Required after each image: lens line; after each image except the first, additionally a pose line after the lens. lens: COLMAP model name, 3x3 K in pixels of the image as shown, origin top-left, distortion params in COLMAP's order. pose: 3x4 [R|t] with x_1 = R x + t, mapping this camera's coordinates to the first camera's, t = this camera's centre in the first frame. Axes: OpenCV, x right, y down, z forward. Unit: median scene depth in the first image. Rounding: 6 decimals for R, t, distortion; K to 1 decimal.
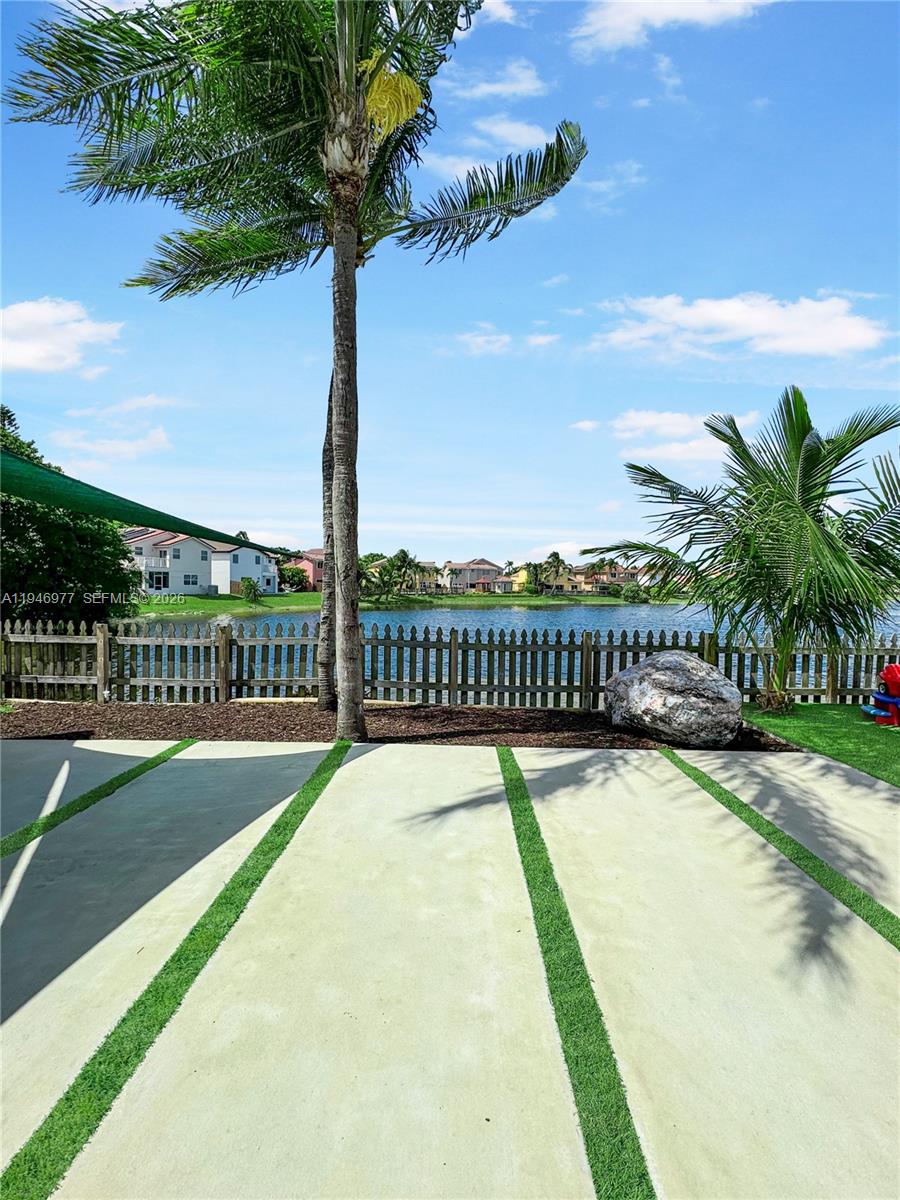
lens RADIAL K [[482.6, 0, 447.2], [0, 482.6, 599.1], [0, 0, 1]] dist [0.001707, 0.000073]
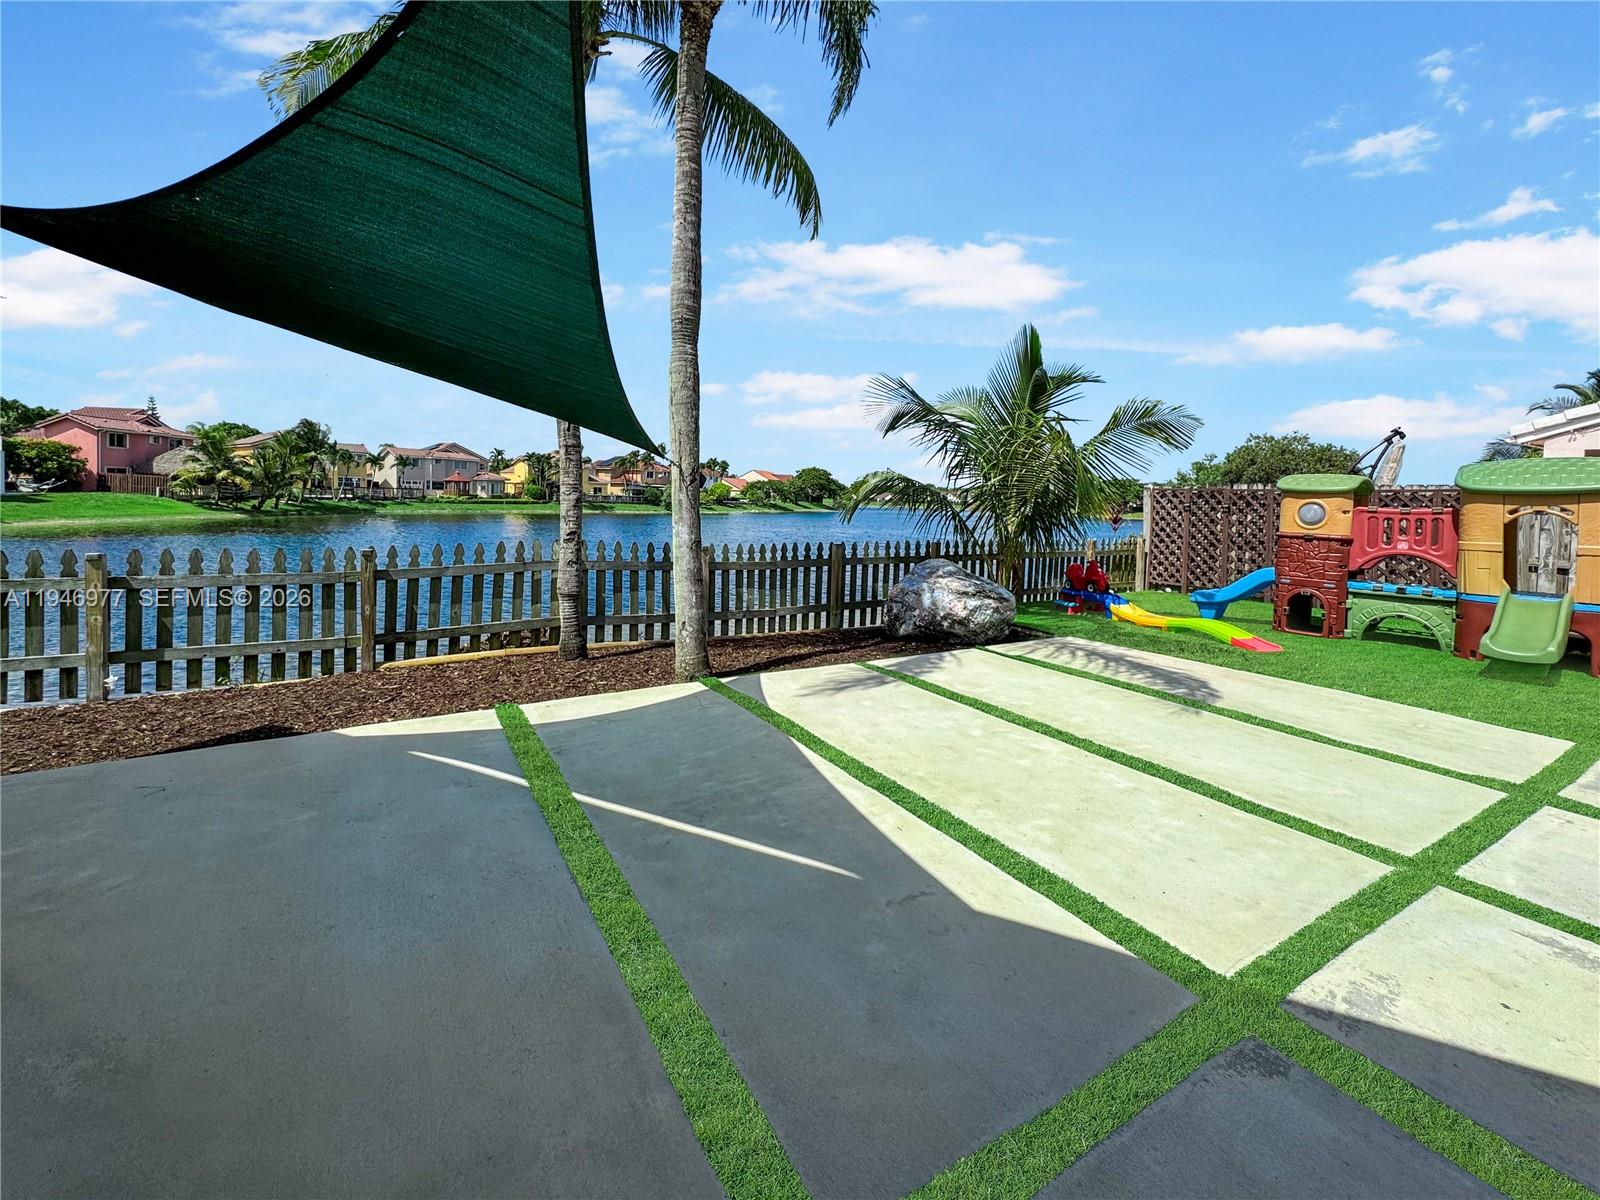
lens RADIAL K [[674.4, 0, 802.9], [0, 674.4, 507.0], [0, 0, 1]] dist [0.001563, 0.000112]
pose [[0.847522, 0.003735, 0.530748, -0.233473], [-0.003705, 0.999993, -0.001121, -0.000575], [-0.530748, -0.001017, 0.847529, -0.026873]]
